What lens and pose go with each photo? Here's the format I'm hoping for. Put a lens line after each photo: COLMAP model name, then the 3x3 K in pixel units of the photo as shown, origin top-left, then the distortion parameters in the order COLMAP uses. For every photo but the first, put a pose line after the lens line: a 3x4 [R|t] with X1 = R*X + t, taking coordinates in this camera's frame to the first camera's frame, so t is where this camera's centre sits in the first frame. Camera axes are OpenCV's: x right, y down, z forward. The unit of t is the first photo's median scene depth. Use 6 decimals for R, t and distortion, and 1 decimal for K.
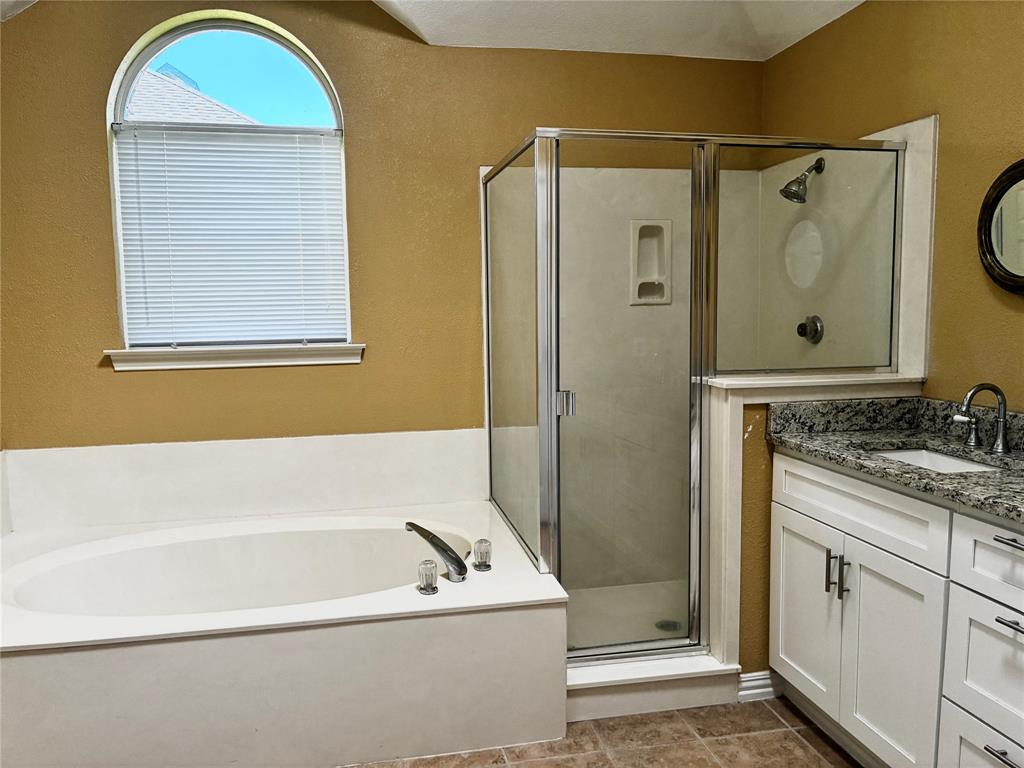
lens RADIAL K [[776.9, 0, 512.9], [0, 776.9, 382.3], [0, 0, 1]] dist [0.041374, -0.046952]
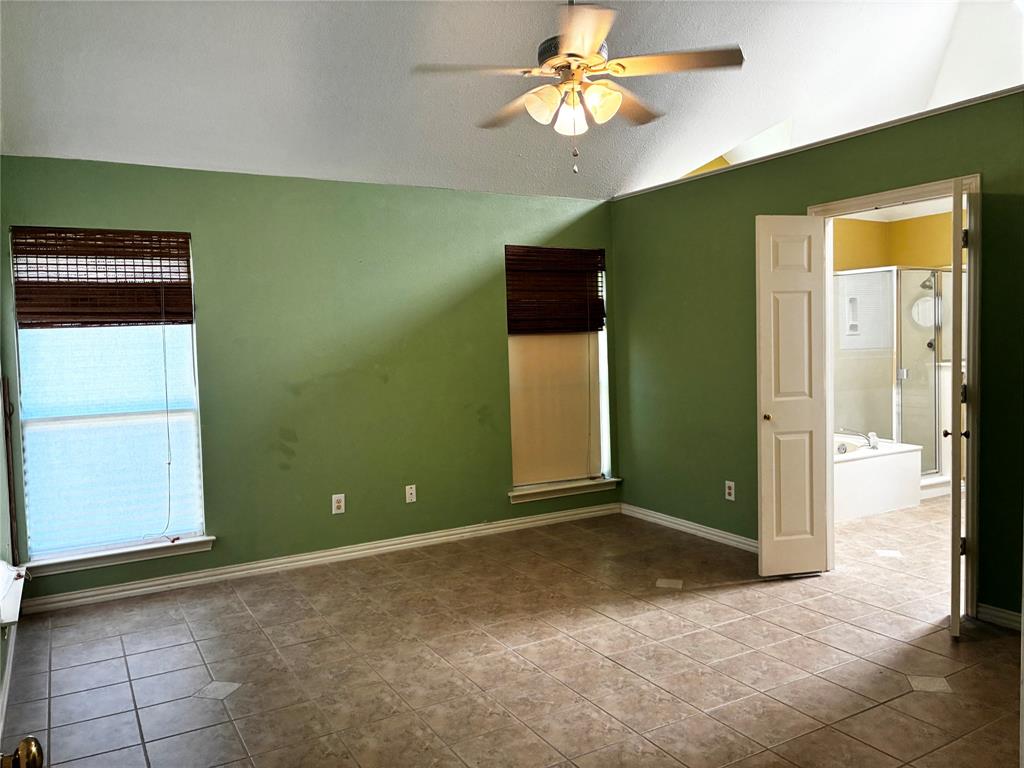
lens RADIAL K [[776.9, 0, 509.9], [0, 776.9, 379.7], [0, 0, 1]] dist [0.041374, -0.046952]
pose [[0.944153, -0.027830, 0.328329, -1.903937], [0.043443, 0.998242, -0.040310, 0.089738], [-0.326630, 0.052322, 0.943703, -0.922735]]
